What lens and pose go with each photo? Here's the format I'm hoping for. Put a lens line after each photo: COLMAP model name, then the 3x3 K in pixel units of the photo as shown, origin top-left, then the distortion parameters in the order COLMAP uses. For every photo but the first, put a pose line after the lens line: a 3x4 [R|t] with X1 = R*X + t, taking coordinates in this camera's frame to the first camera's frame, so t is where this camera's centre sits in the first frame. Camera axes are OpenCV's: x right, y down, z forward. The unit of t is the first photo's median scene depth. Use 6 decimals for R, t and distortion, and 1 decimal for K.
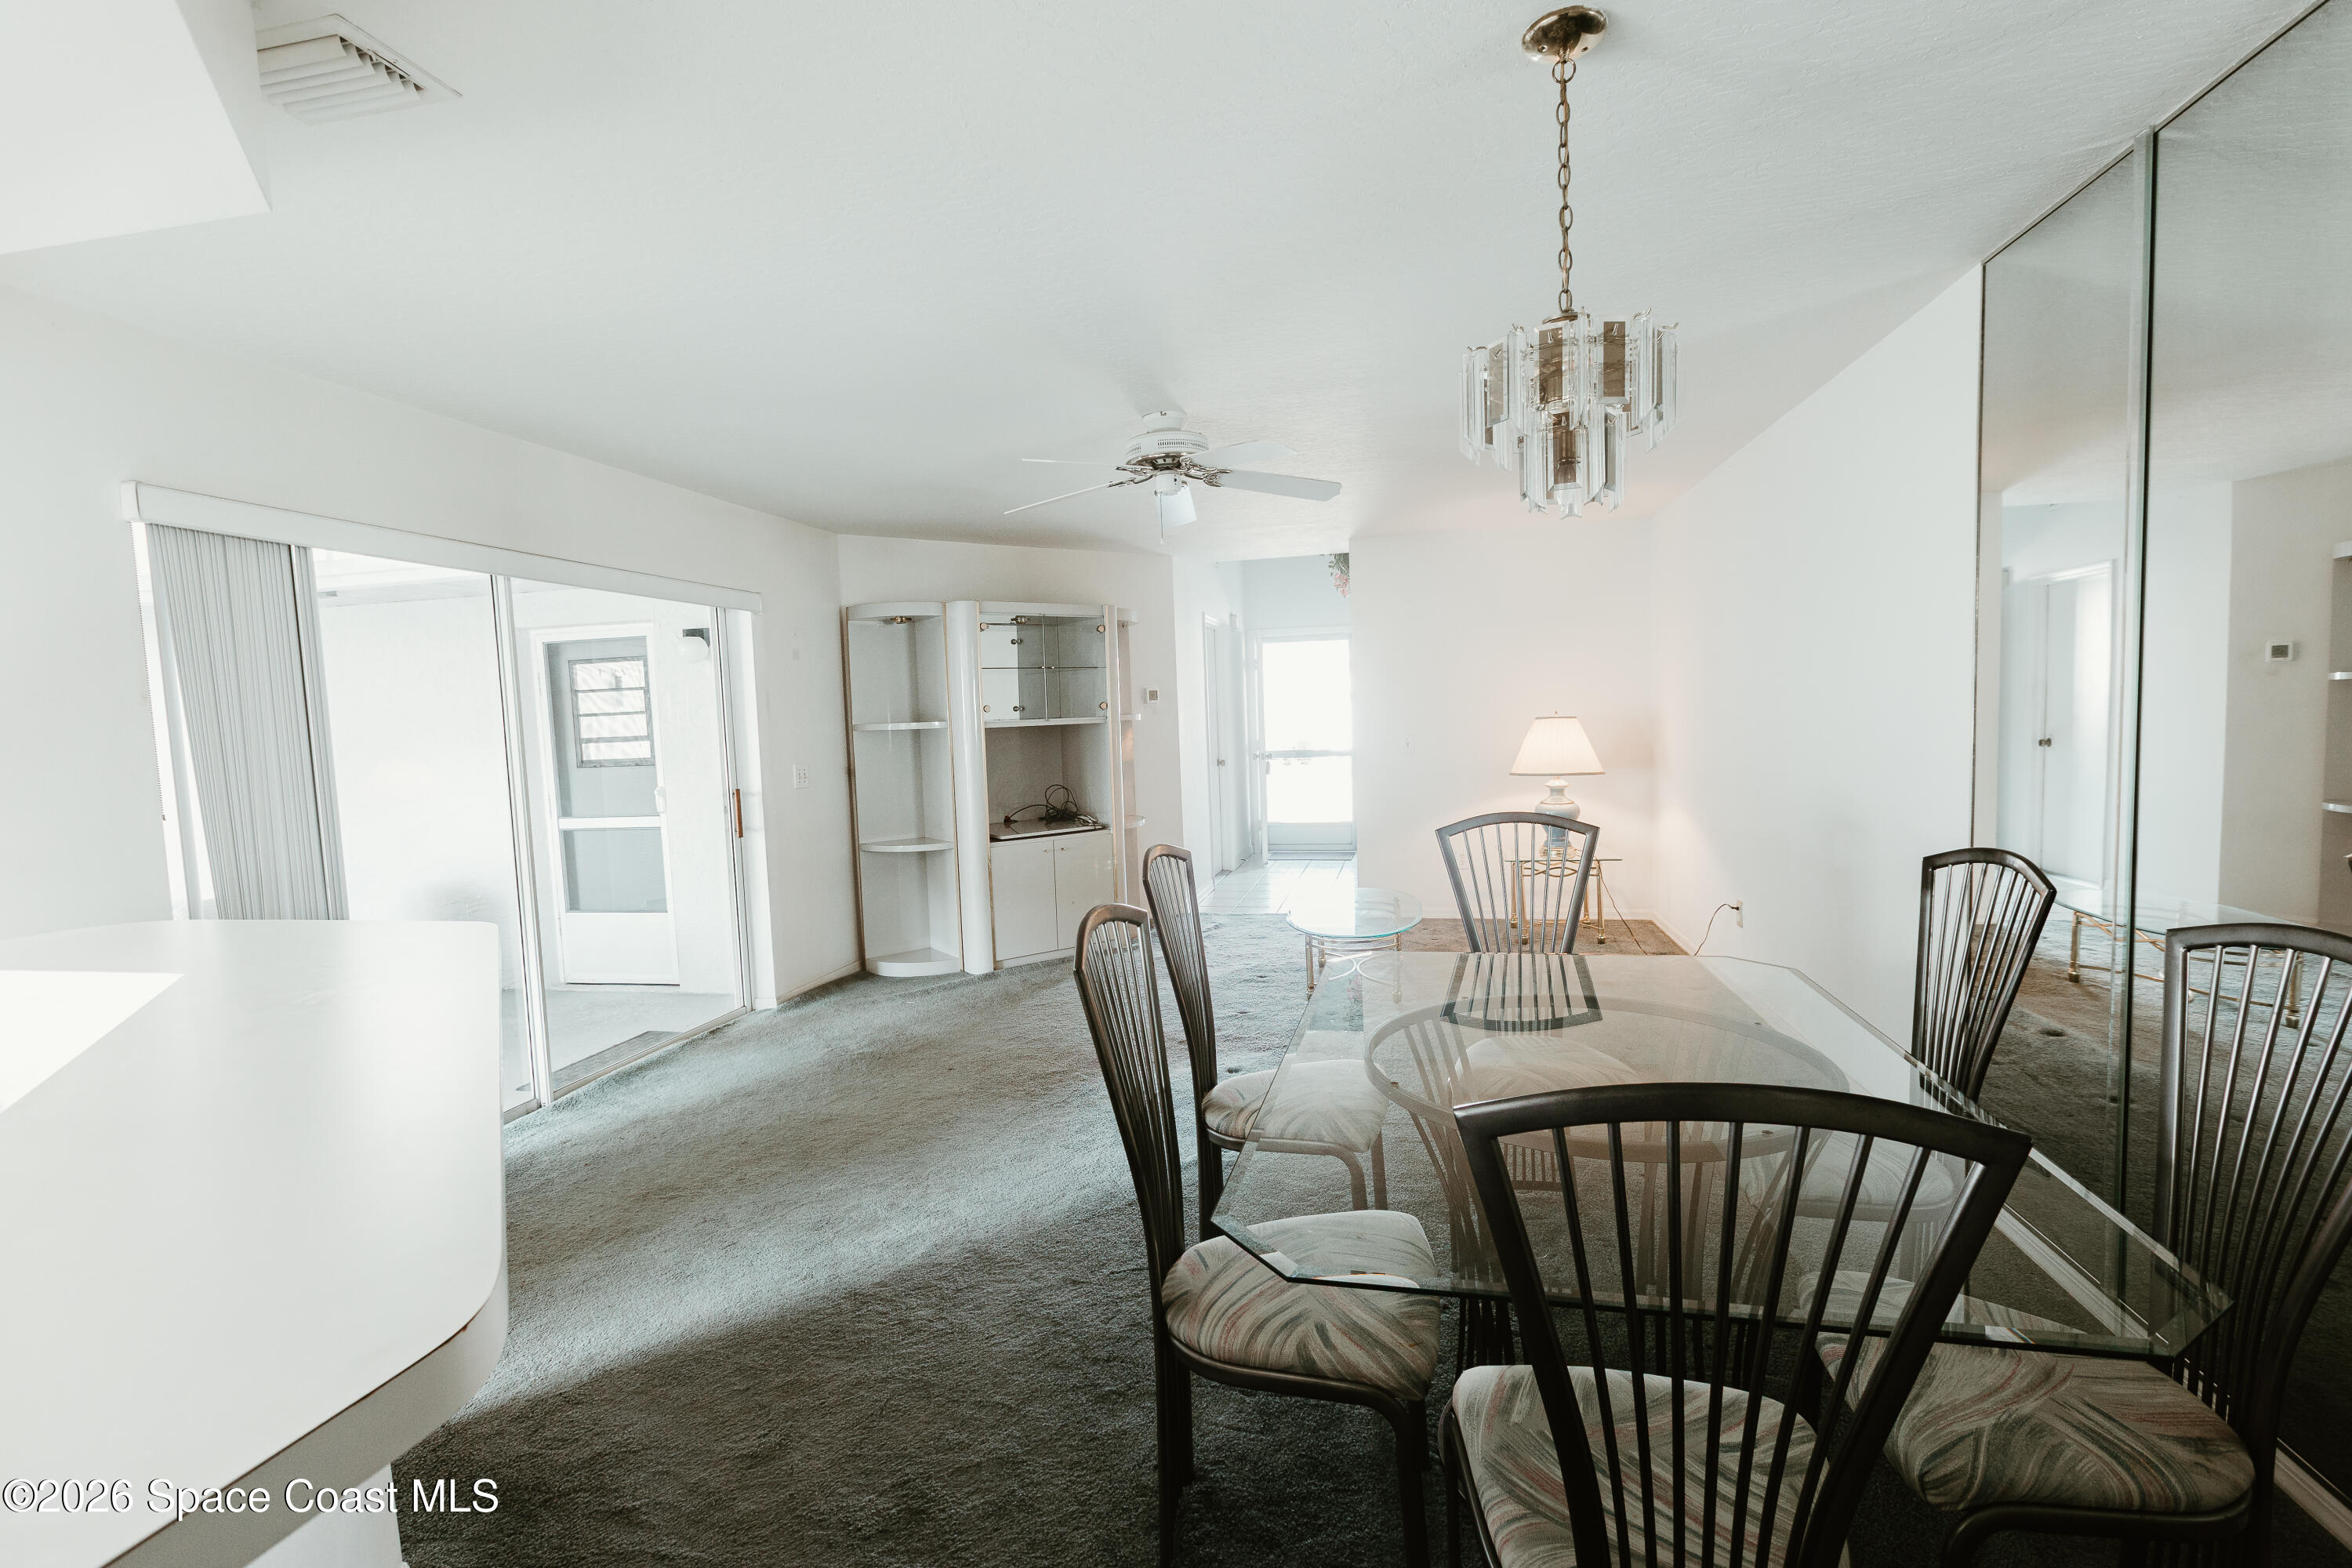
lens RADIAL K [[1053.4, 0, 1175.0], [0, 1053.4, 809.3], [0, 0, 1]] dist [-0.002544, -0.000426]
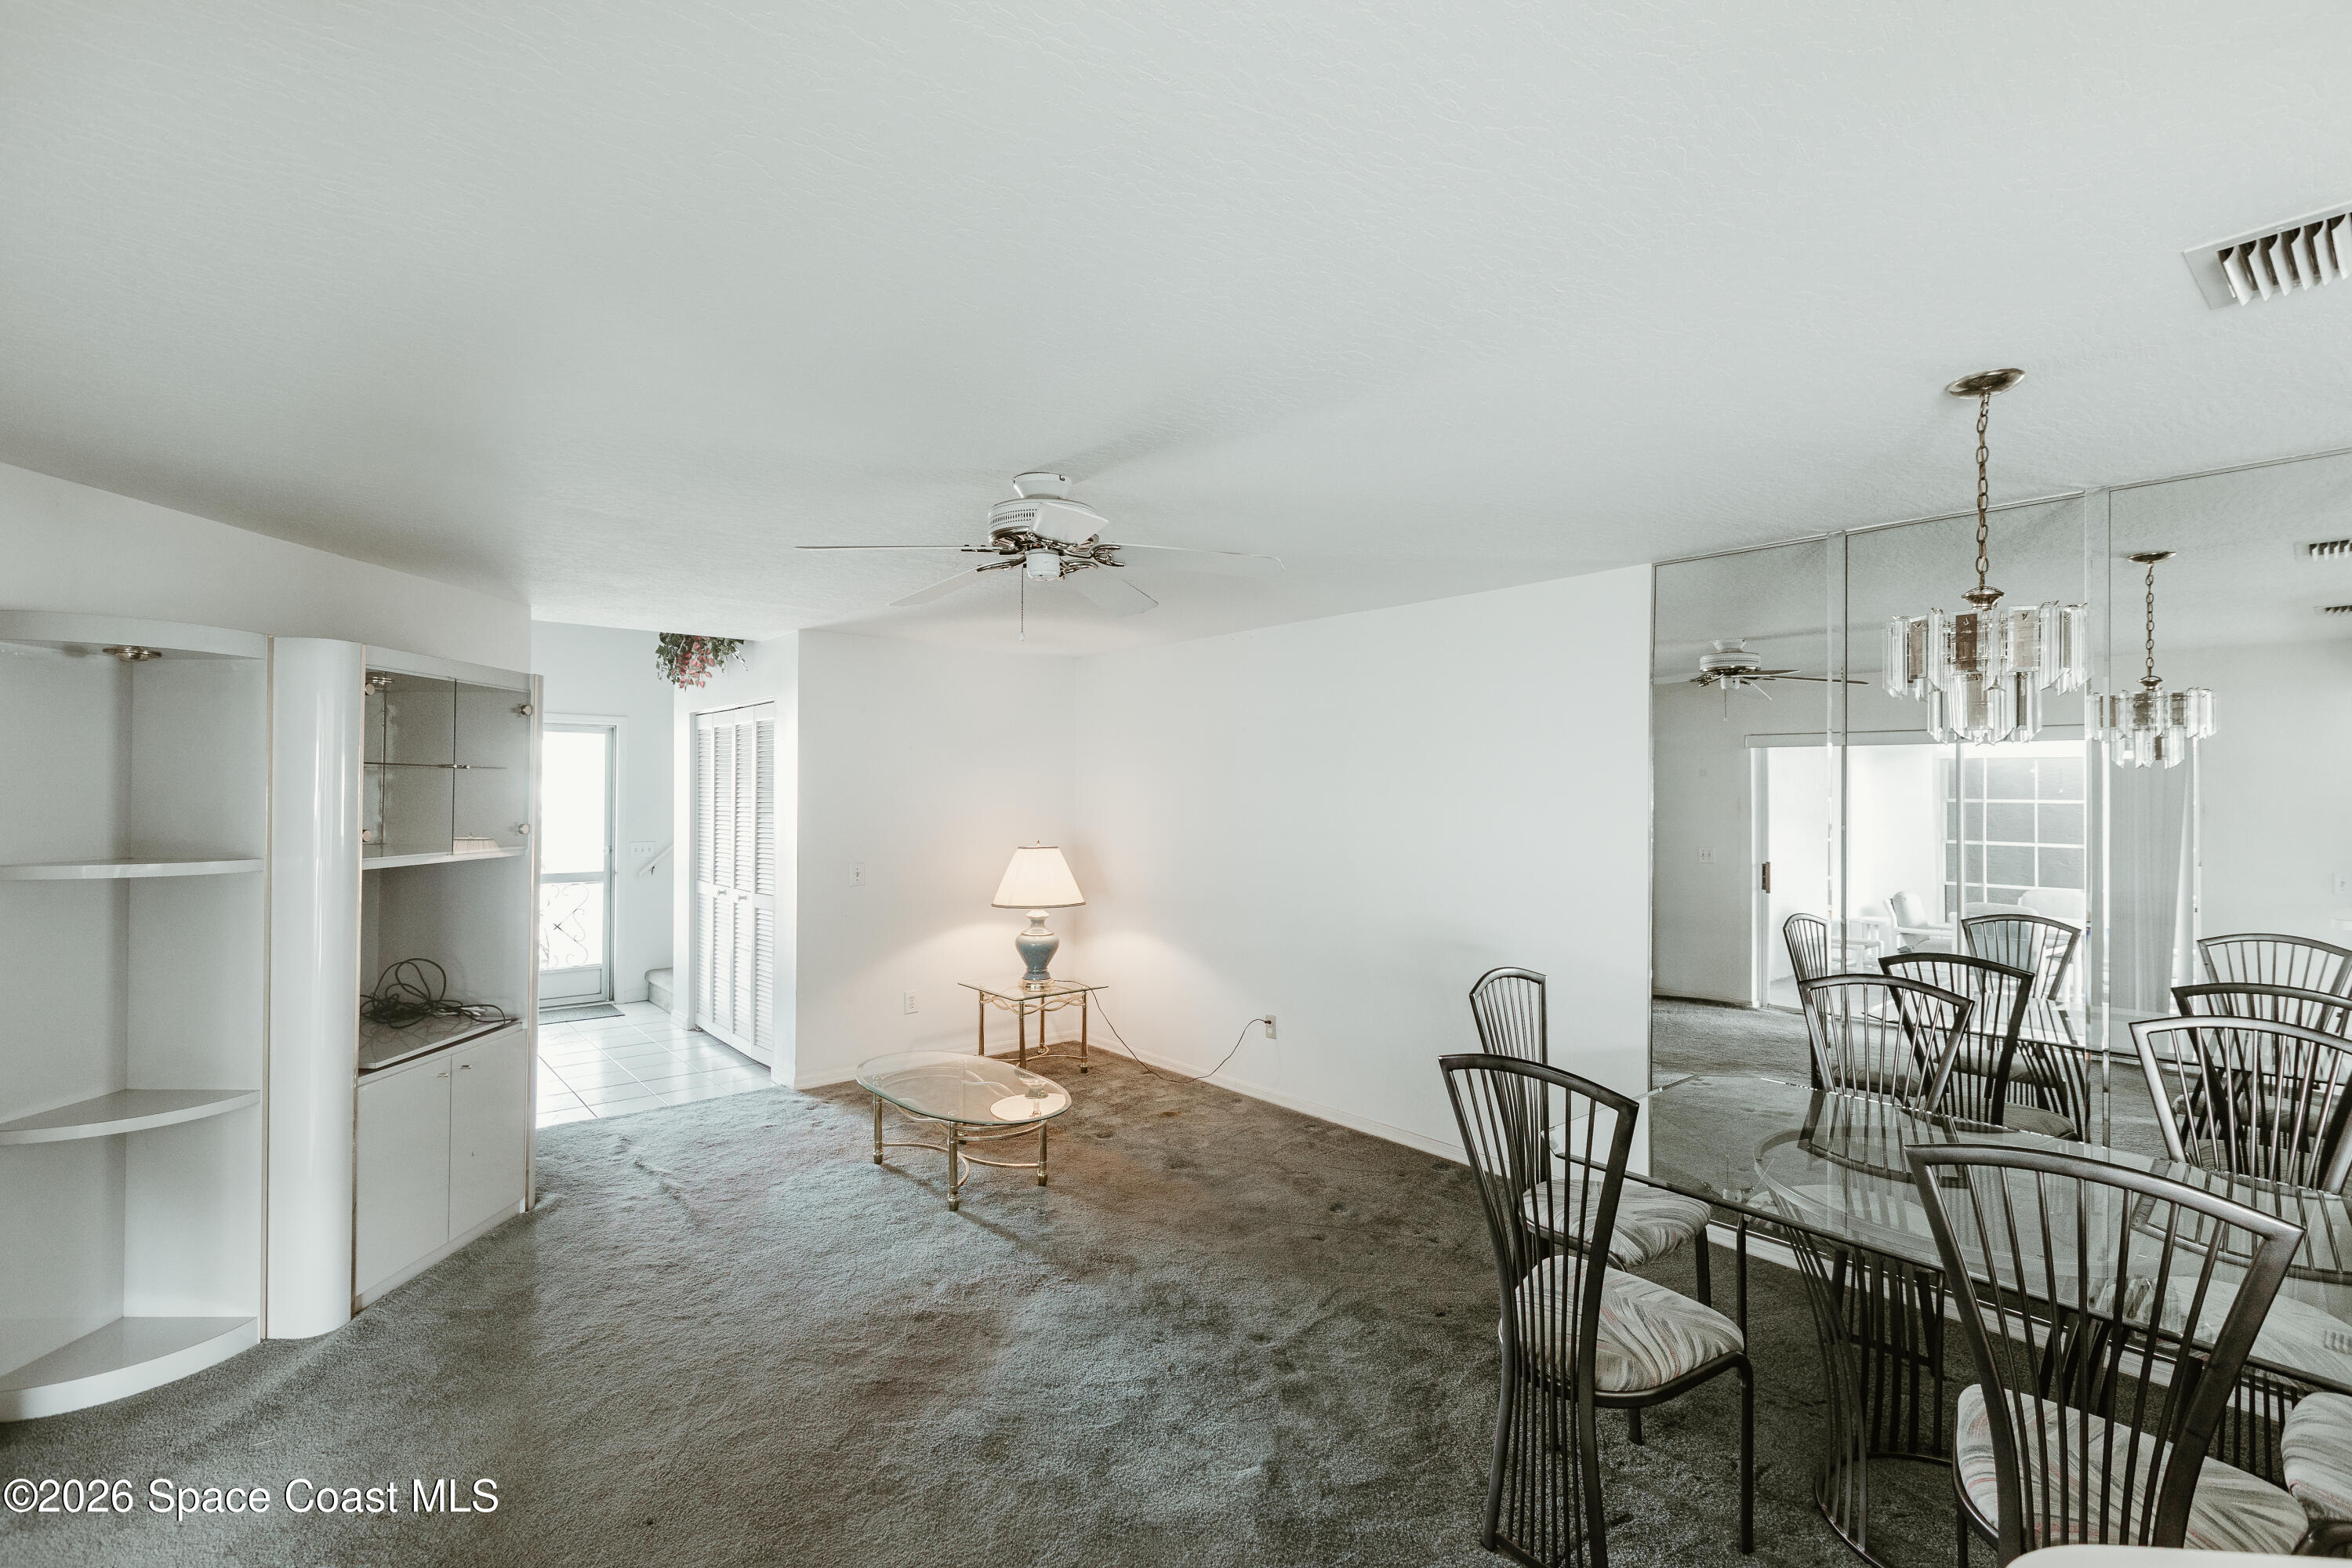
lens RADIAL K [[1053.4, 0, 1175.0], [0, 1053.4, 809.3], [0, 0, 1]] dist [-0.002544, -0.000426]
pose [[0.590327, 0.027745, 0.806687, -0.362575], [0.045103, 0.996714, -0.067288, -0.051201], [-0.805903, 0.076106, 0.587135, 0.317213]]
